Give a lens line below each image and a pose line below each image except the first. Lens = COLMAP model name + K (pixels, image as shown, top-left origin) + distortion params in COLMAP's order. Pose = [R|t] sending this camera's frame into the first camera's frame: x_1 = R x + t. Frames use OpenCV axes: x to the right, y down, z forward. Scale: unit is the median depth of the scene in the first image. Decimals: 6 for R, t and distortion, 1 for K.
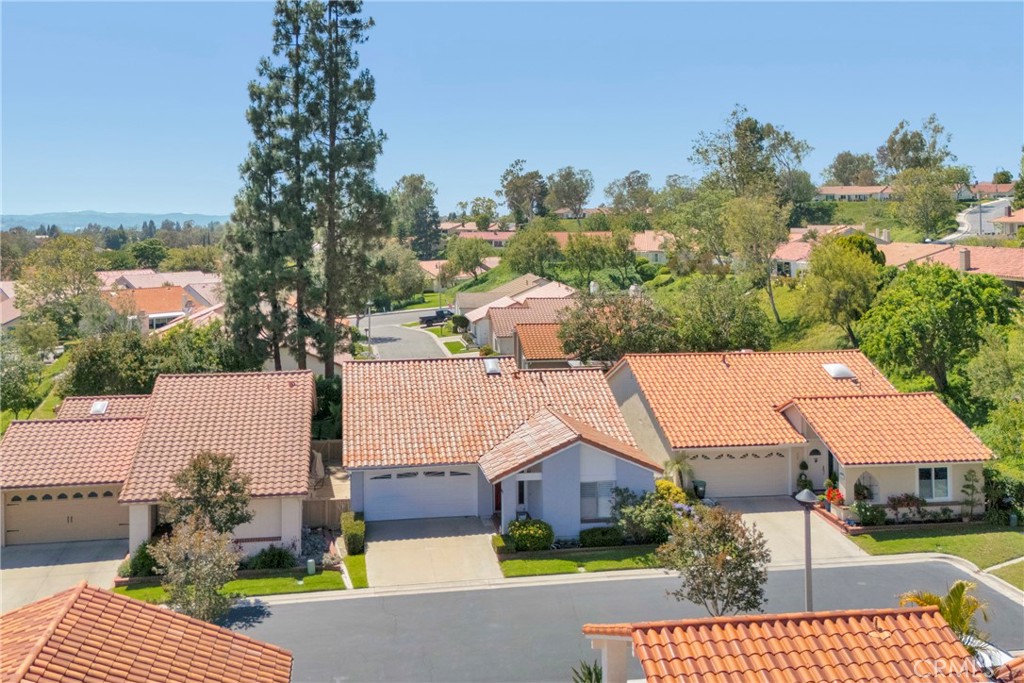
lens RADIAL K [[706.2, 0, 522.6], [0, 706.2, 312.9], [0, 0, 1]] dist [0.021727, 0.008182]
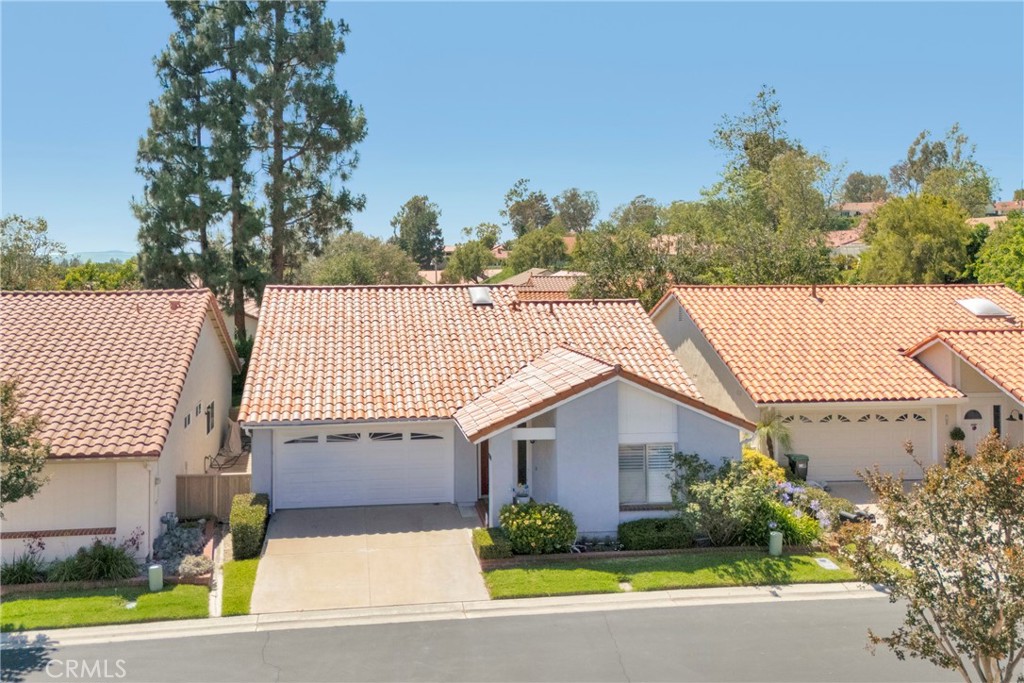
lens RADIAL K [[706.2, 0, 512.4], [0, 706.2, 341.2], [0, 0, 1]] dist [0.021727, 0.008182]
pose [[0.999783, 0.001813, -0.020749, 0.002083], [-0.001732, 0.999991, 0.003919, 0.128387], [0.020756, -0.003882, 0.999777, 0.338066]]
